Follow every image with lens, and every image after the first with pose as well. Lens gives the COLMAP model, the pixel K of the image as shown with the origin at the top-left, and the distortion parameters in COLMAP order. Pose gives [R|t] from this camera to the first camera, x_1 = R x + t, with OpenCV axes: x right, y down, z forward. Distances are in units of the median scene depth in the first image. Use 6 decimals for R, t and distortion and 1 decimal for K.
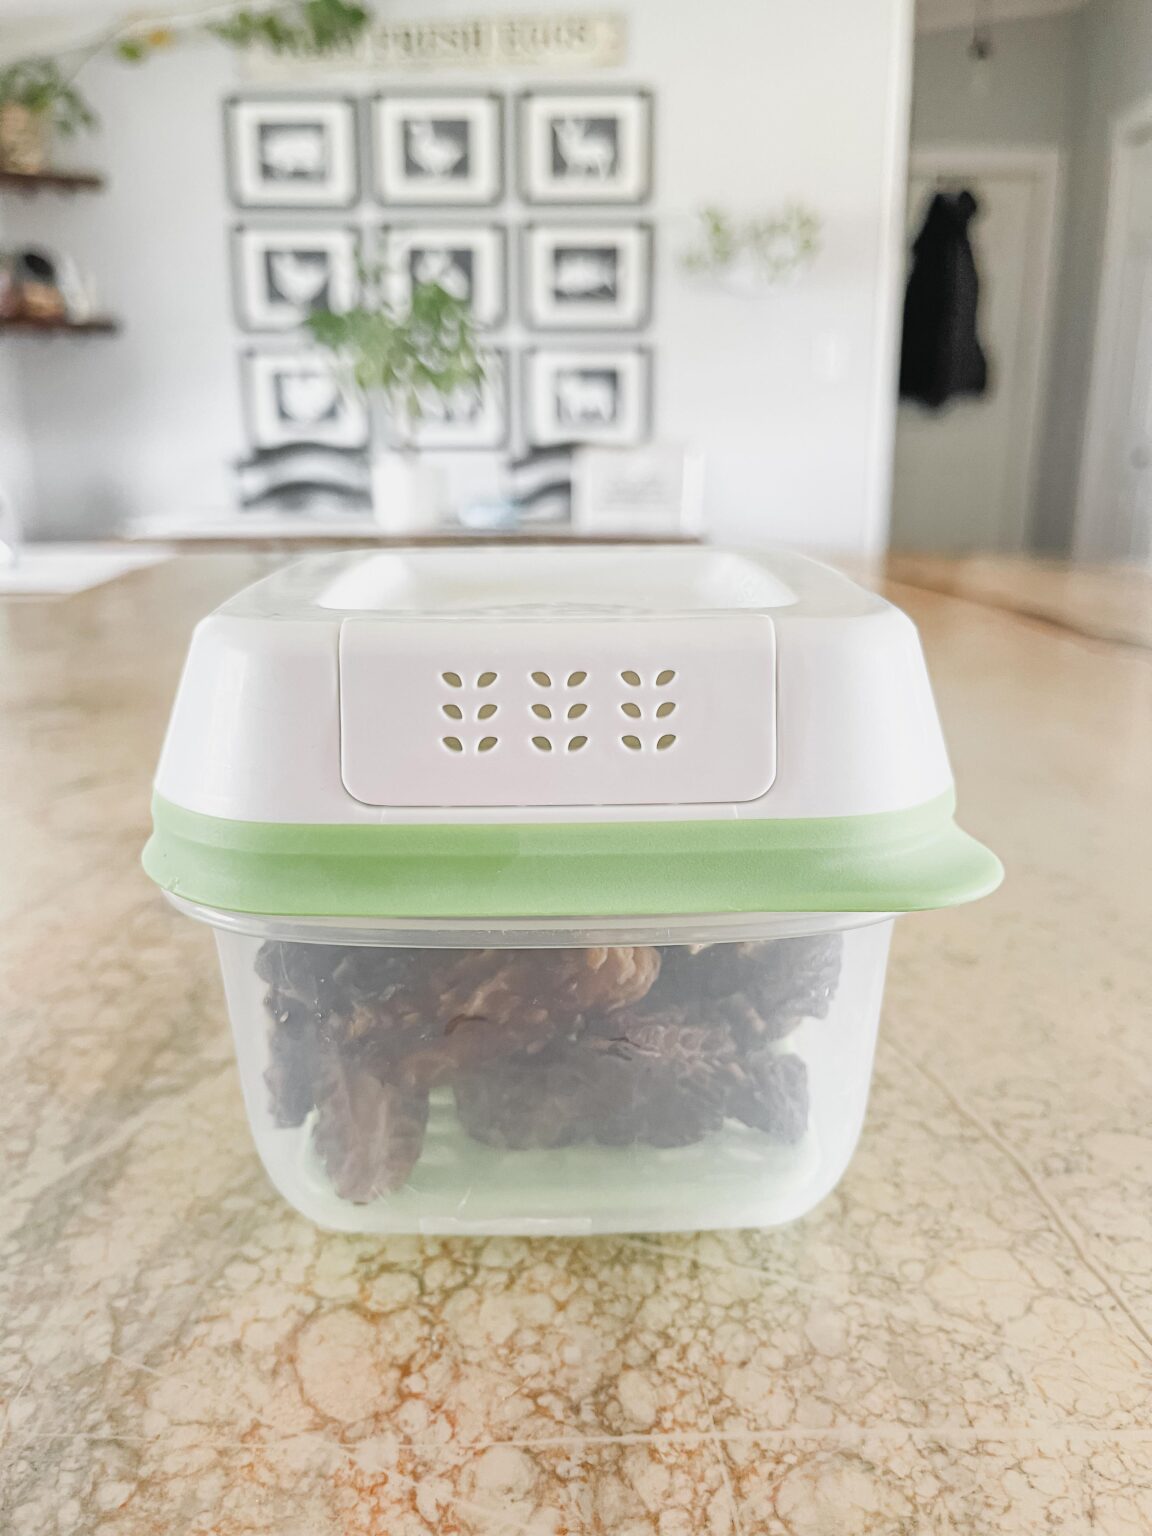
lens RADIAL K [[1182.2, 0, 576.0], [0, 1182.2, 768.0], [0, 0, 1]] dist [0.061662, -0.134889]
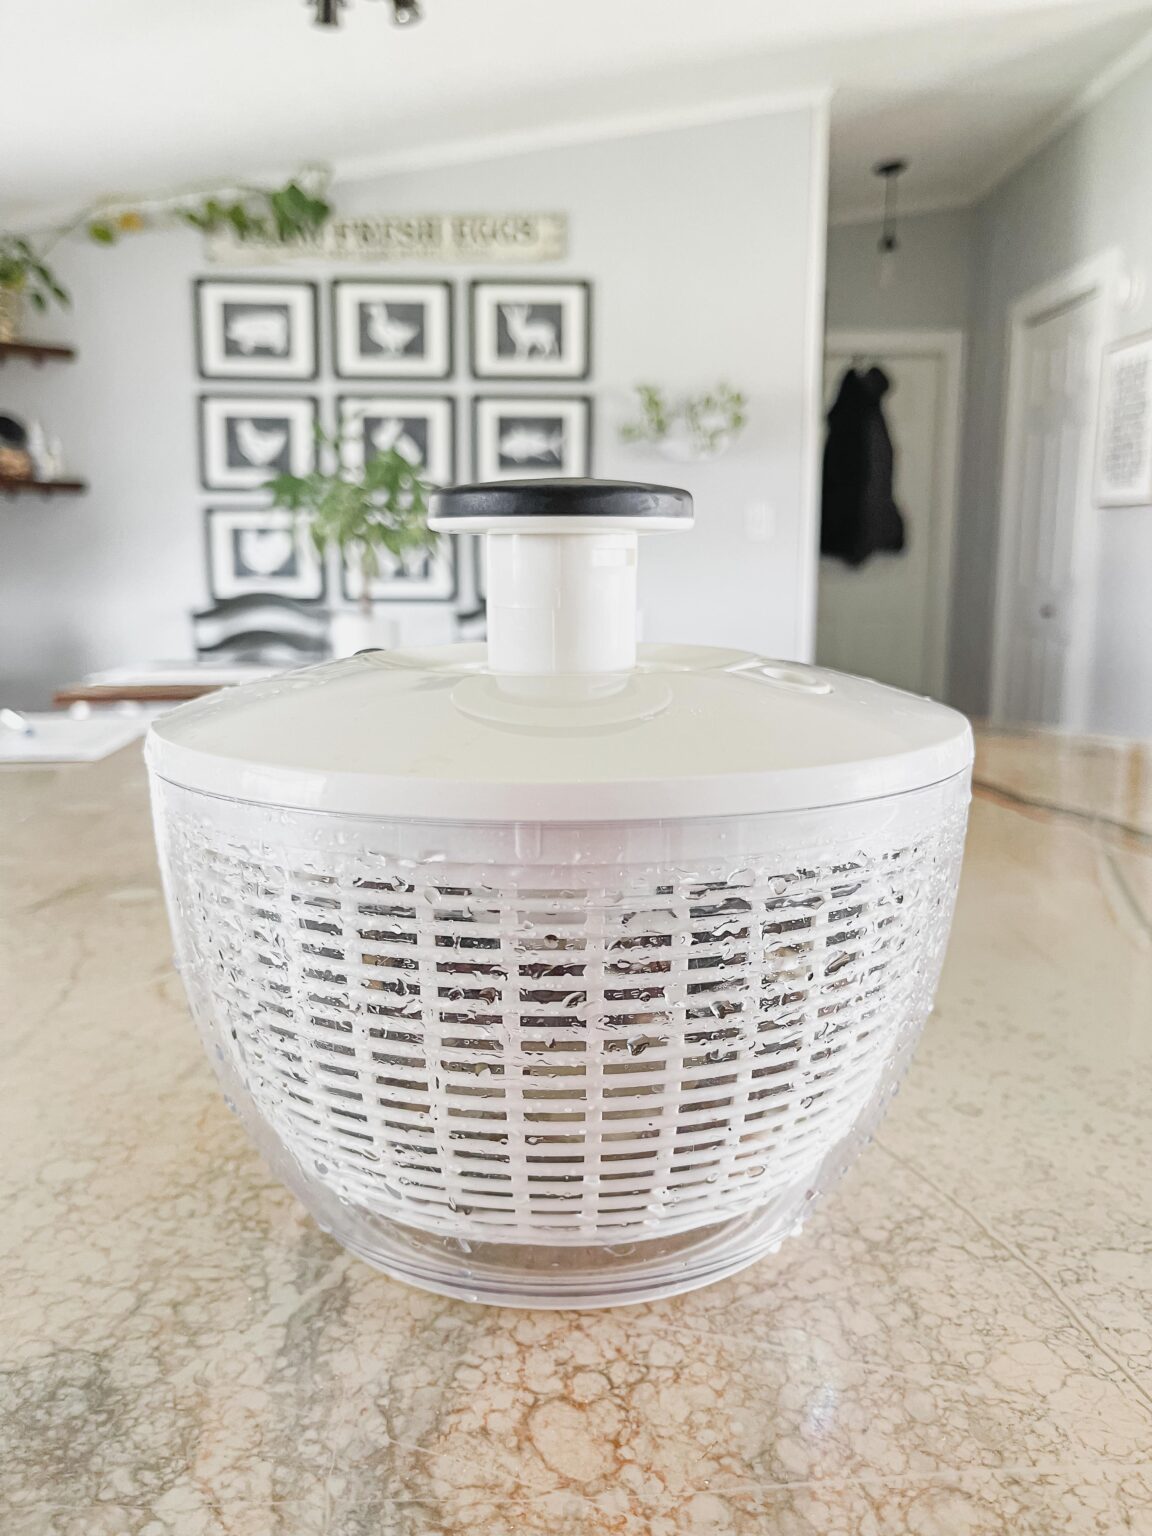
lens RADIAL K [[1150.6, 0, 576.0], [0, 1150.6, 768.0], [0, 0, 1]] dist [0.102520, -0.175679]
pose [[0.998768, -0.002941, 0.049527, -0.216671], [0.008729, 0.993087, -0.117054, -0.081049], [-0.048840, 0.117342, 0.991890, -0.333183]]
